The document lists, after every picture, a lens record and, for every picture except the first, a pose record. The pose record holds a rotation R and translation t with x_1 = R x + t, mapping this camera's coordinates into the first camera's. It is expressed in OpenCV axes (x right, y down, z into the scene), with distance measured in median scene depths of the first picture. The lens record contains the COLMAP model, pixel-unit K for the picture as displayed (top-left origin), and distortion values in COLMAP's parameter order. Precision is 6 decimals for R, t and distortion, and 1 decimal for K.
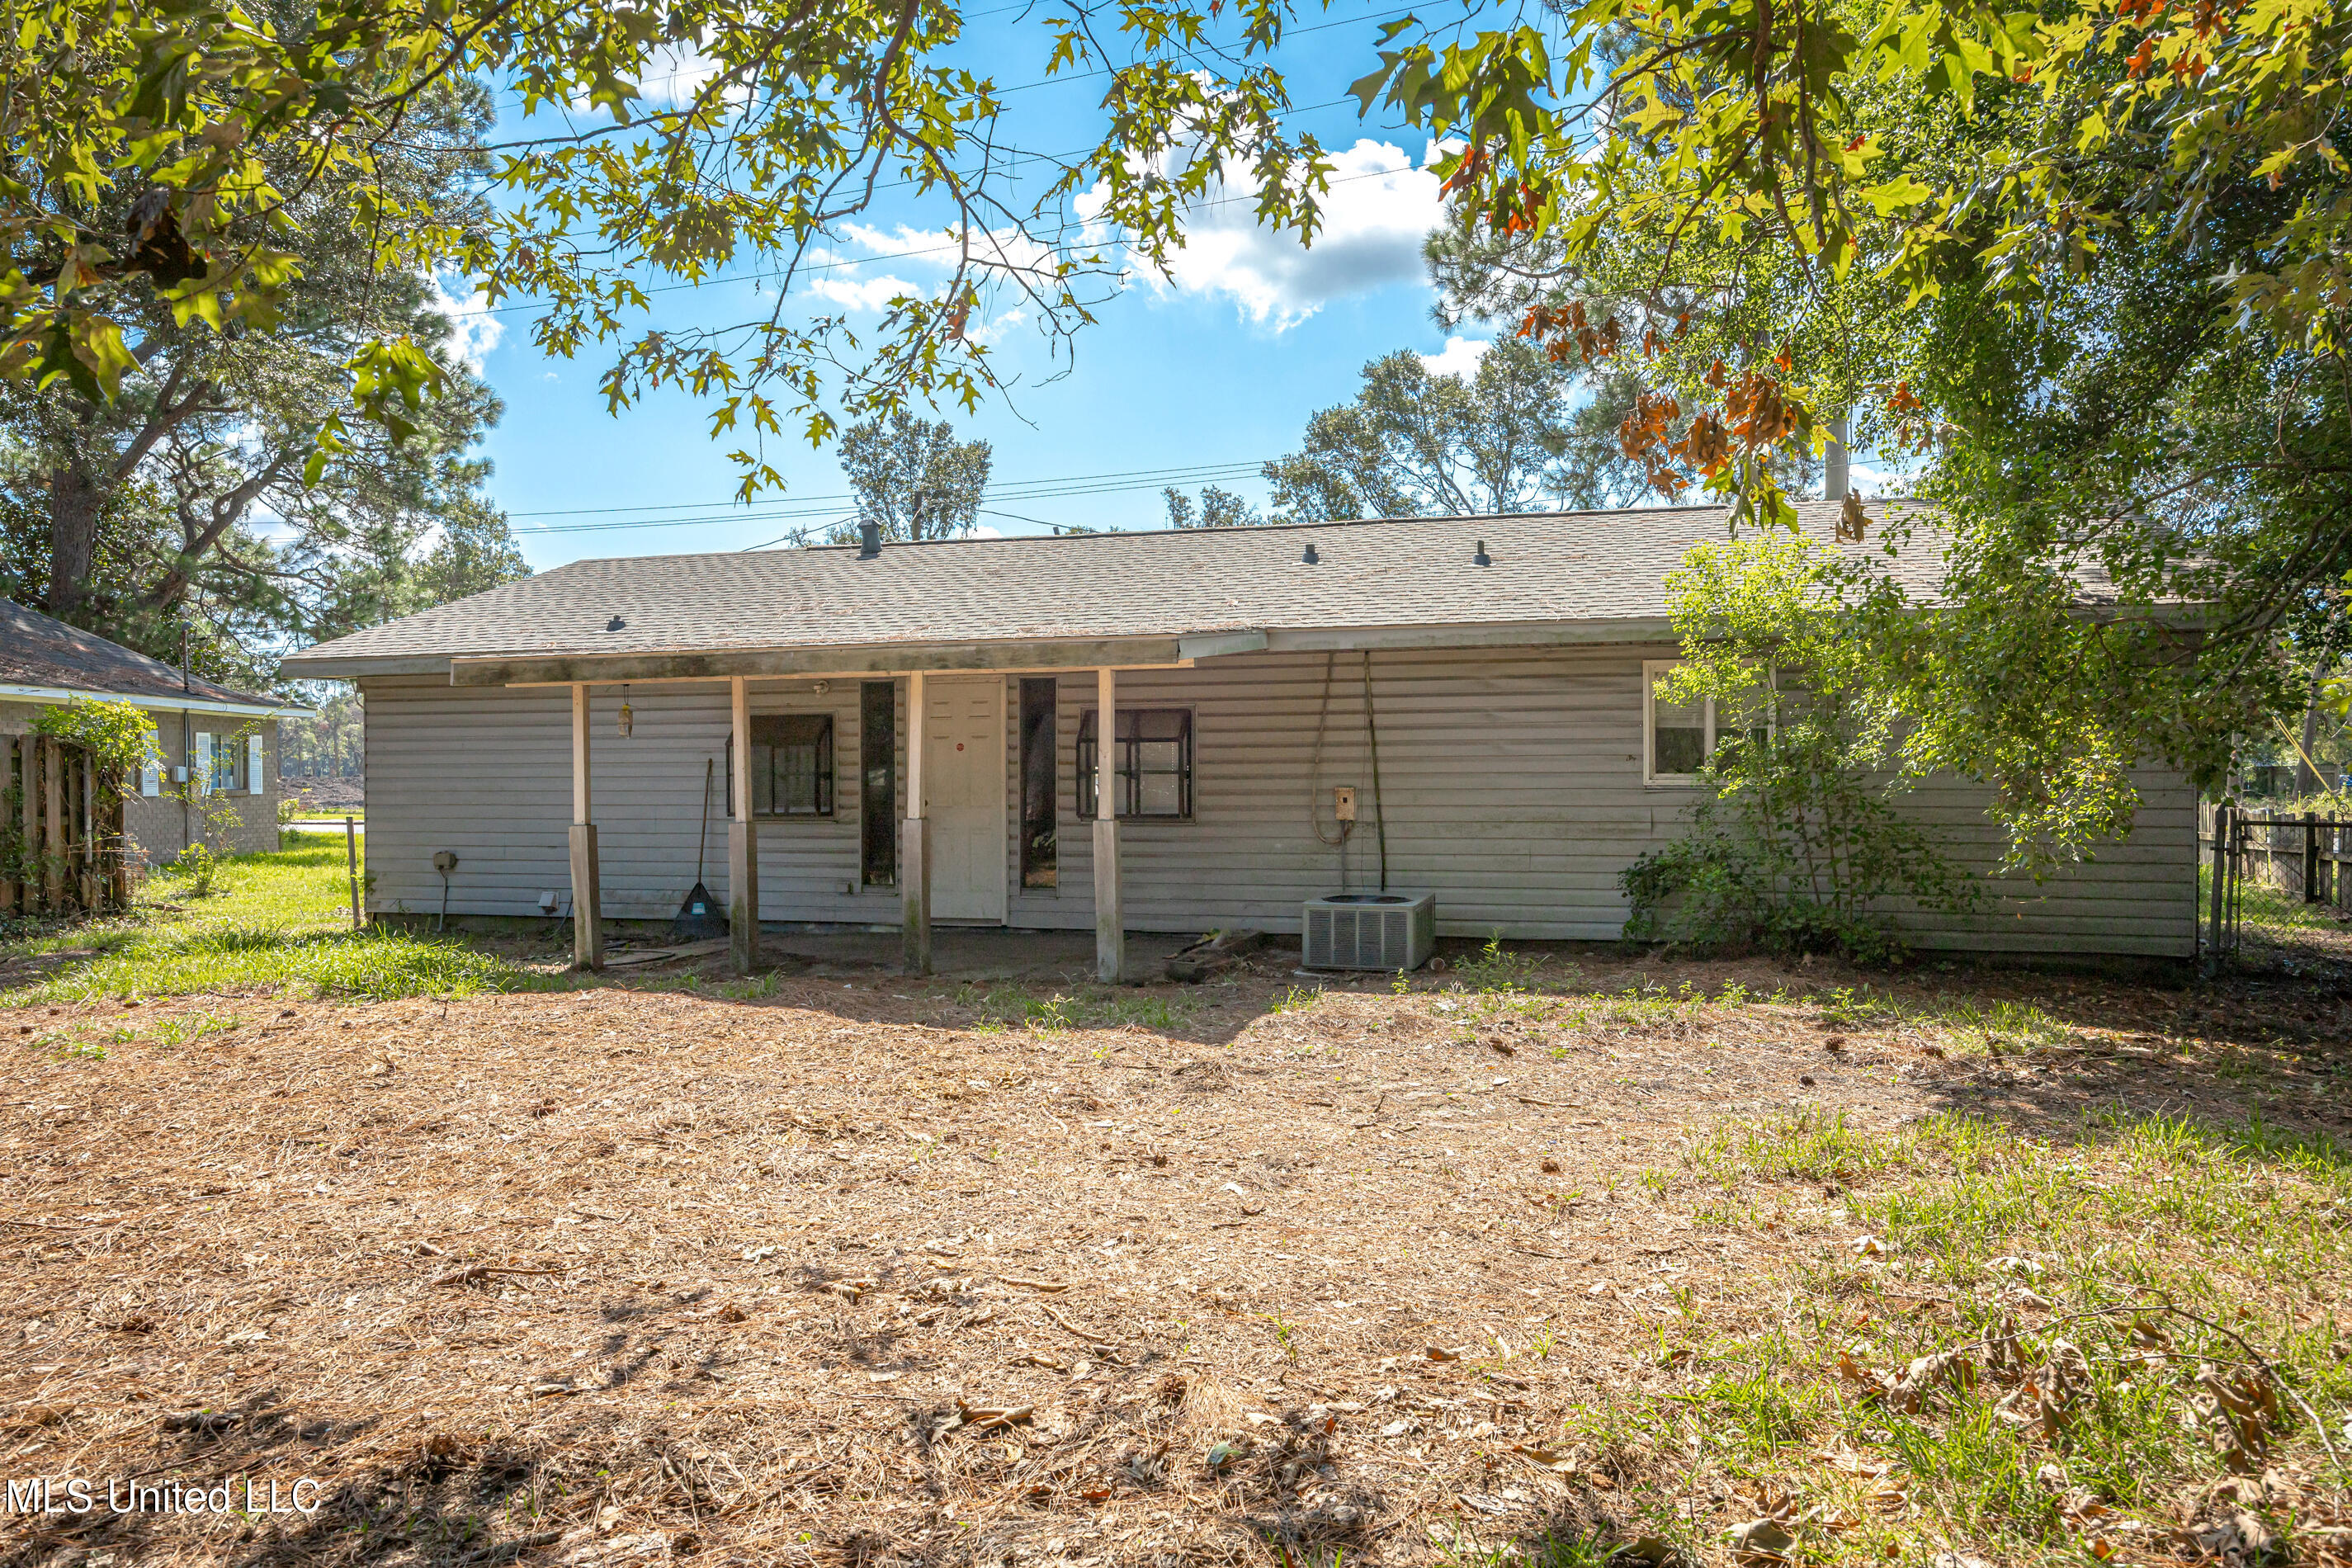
lens RADIAL K [[1628.3, 0, 1176.6], [0, 1628.3, 783.4], [0, 0, 1]] dist [0.000333, 0.000072]
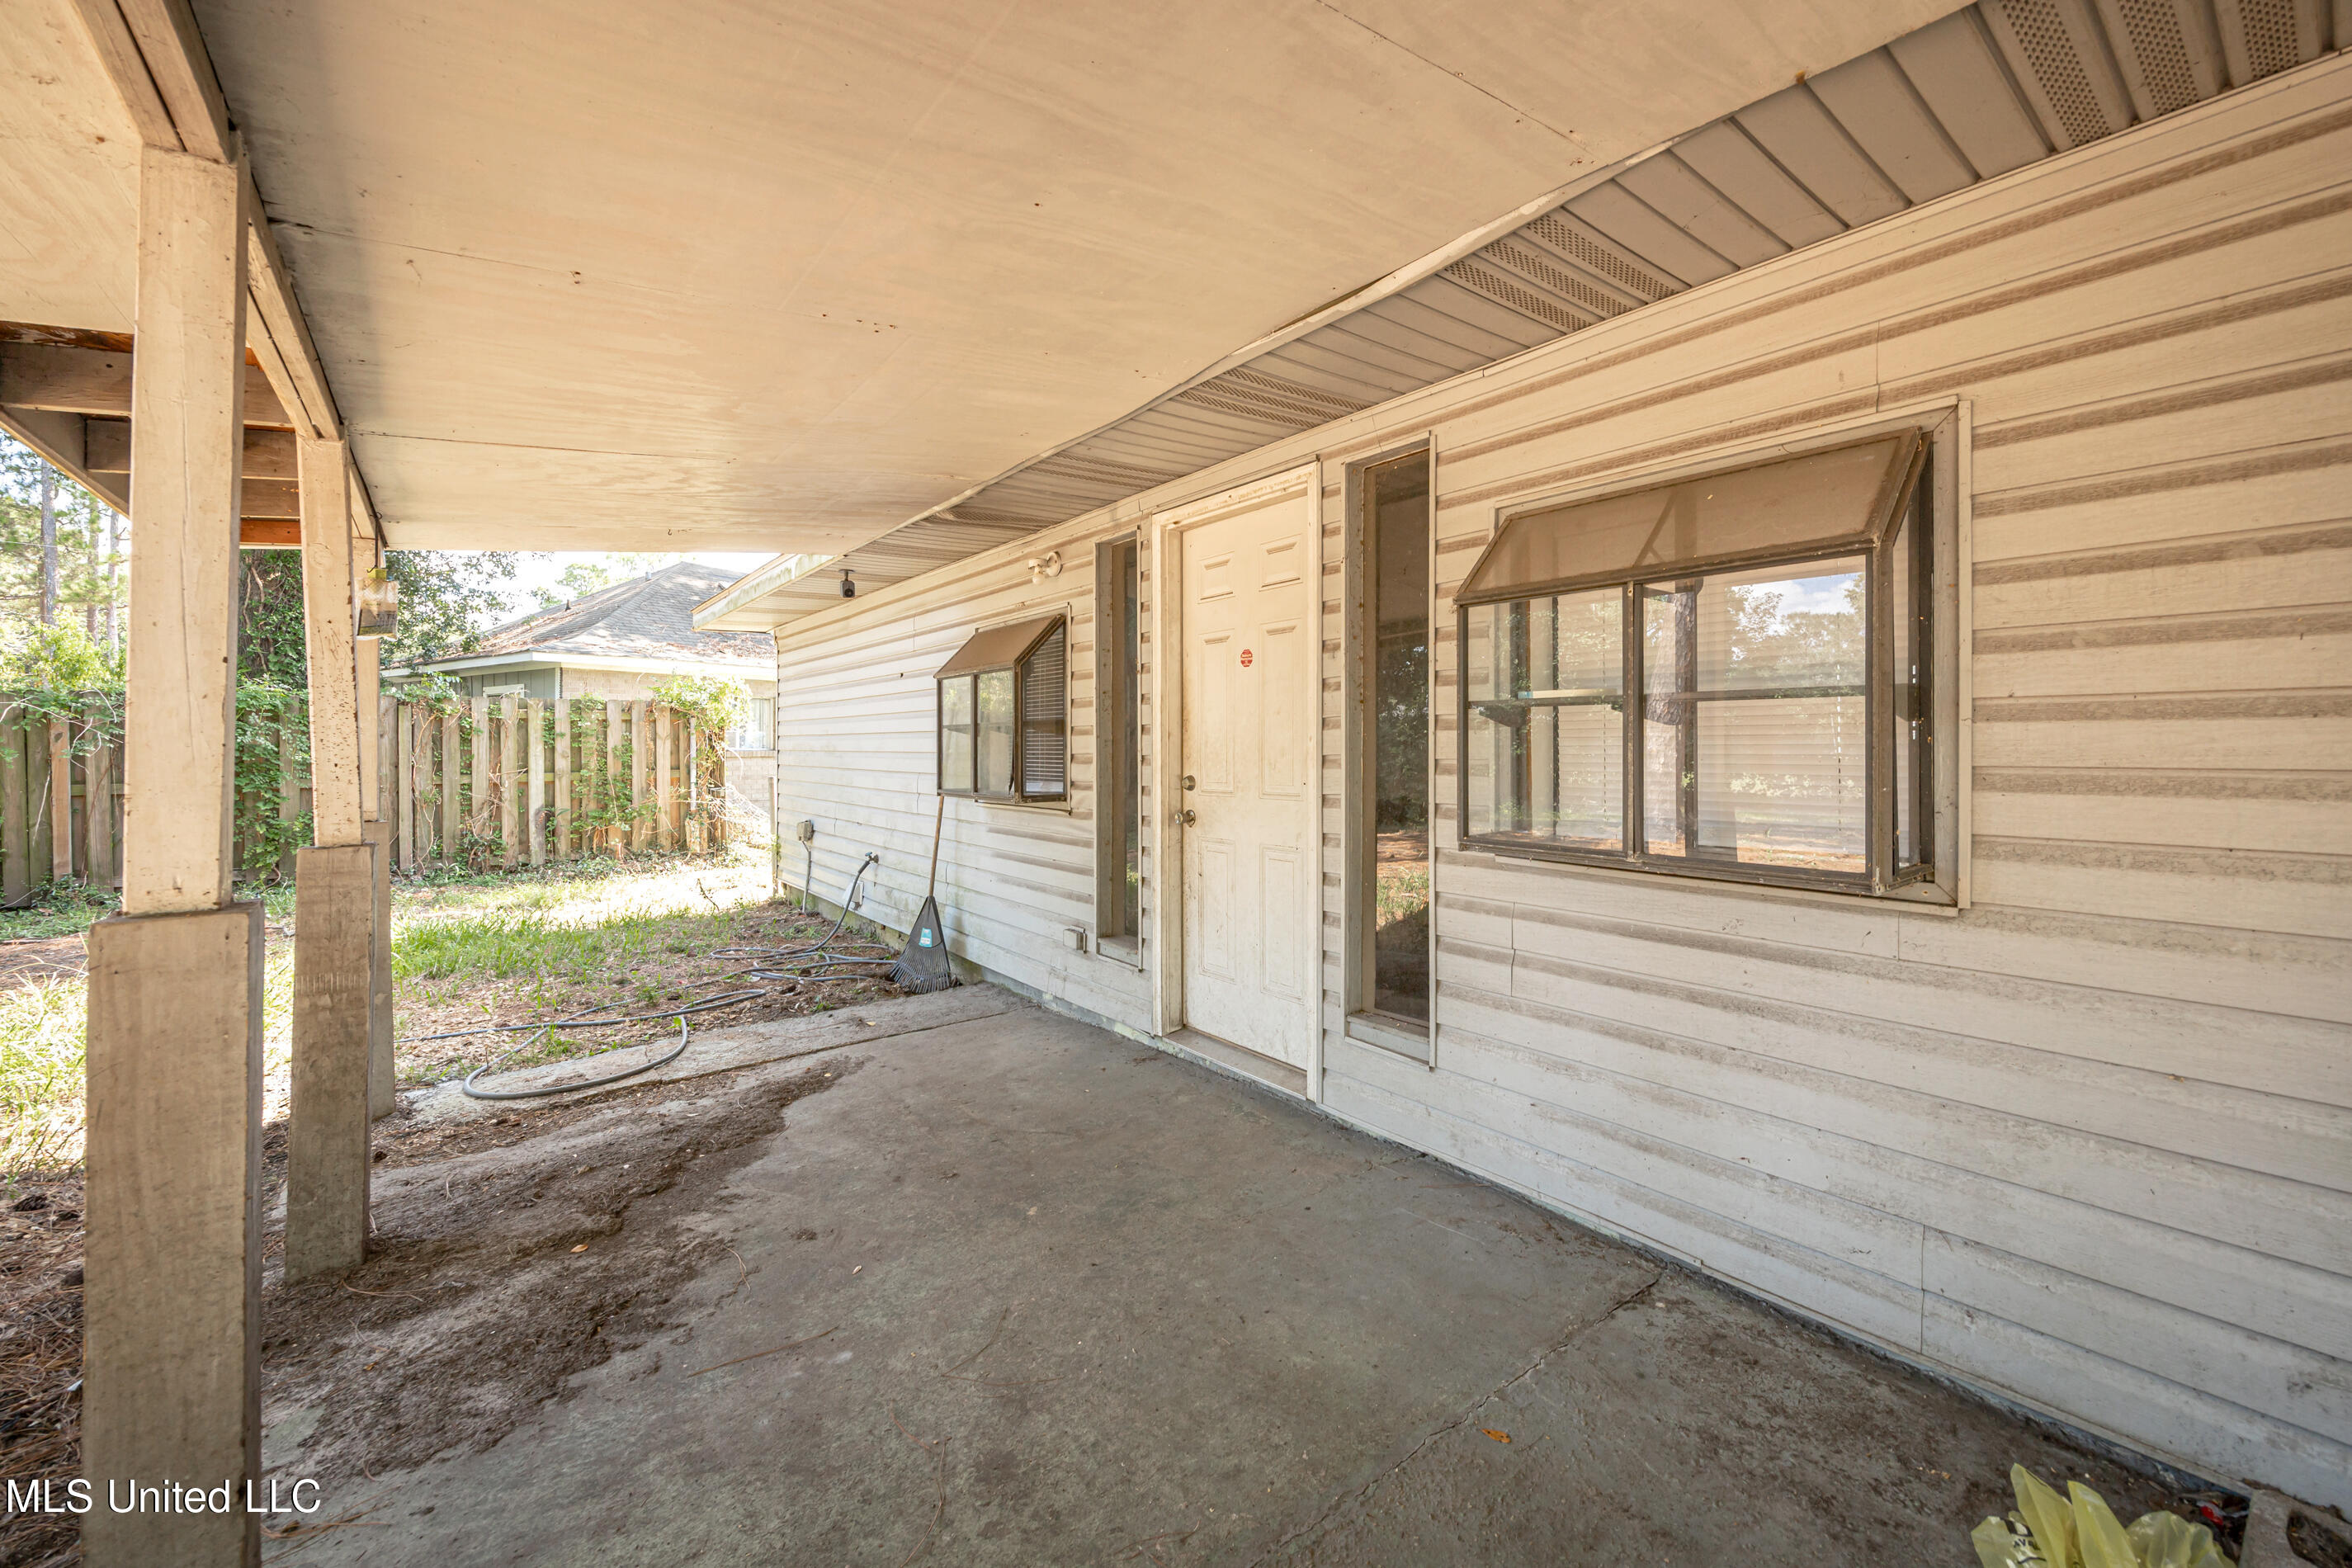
lens RADIAL K [[939.0, 0, 1191.1], [0, 939.0, 751.4], [0, 0, 1]] dist [-0.002914, 0.000013]
pose [[0.840052, 0.008858, -0.542434, -0.007132], [-0.011054, 0.999939, -0.000789, 0.003257], [0.542393, 0.006659, 0.840098, 0.764105]]
